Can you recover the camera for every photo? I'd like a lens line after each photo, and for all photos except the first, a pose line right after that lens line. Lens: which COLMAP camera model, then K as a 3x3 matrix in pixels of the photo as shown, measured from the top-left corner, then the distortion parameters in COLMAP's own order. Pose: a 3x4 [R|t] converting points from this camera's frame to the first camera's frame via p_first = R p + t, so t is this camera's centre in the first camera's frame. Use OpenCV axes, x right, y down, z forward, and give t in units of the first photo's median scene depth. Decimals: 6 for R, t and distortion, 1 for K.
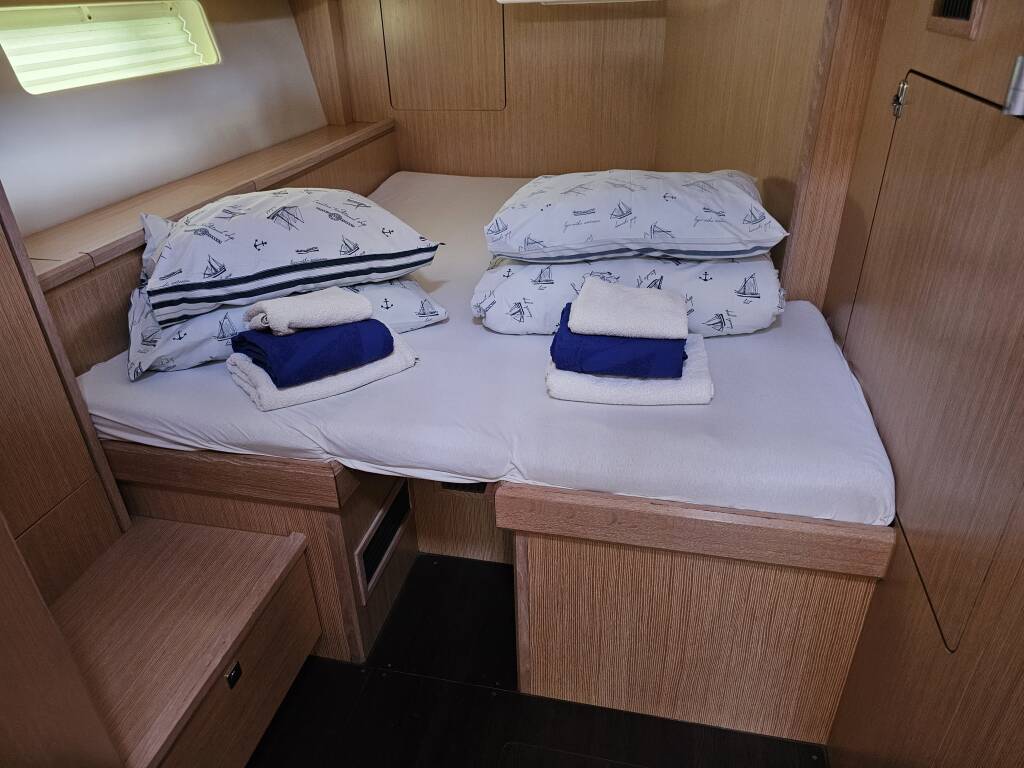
lens RADIAL K [[692.7, 0, 520.4], [0, 692.7, 386.9], [0, 0, 1]] dist [0.069741, -0.065450]
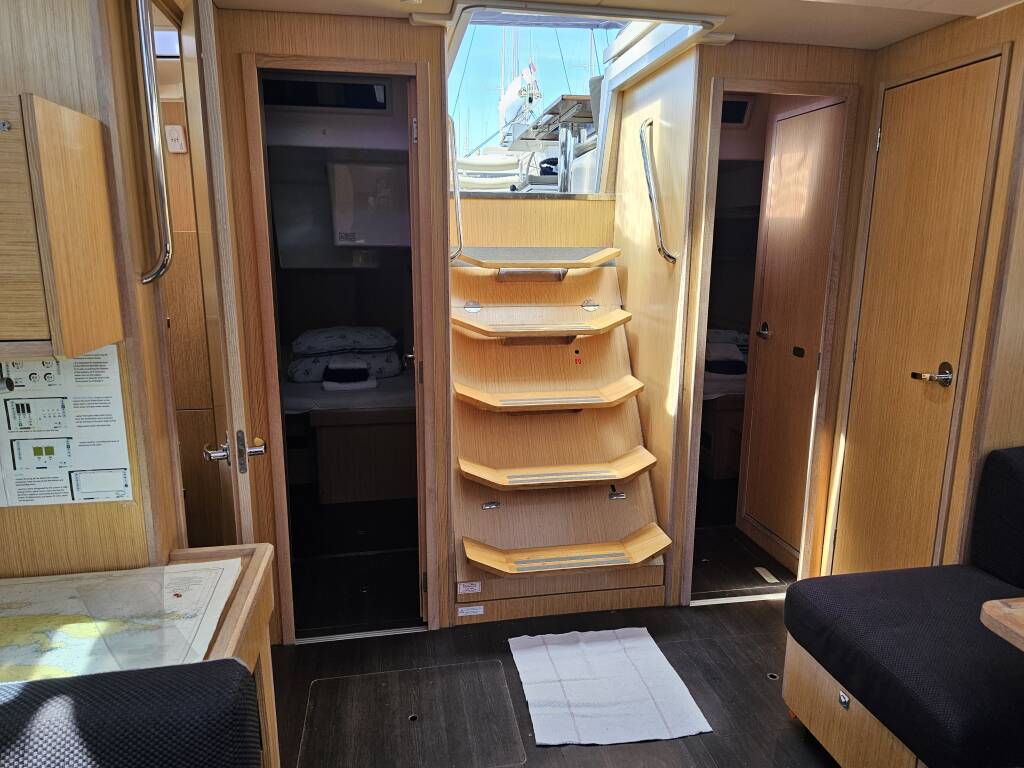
lens RADIAL K [[692.7, 0, 520.4], [0, 692.7, 386.9], [0, 0, 1]] dist [0.069741, -0.065450]
pose [[0.920552, -0.049356, 0.387490, -0.300830], [0.171367, 0.942457, -0.287069, 0.891155], [-0.351024, 0.330665, 0.876038, -1.701524]]
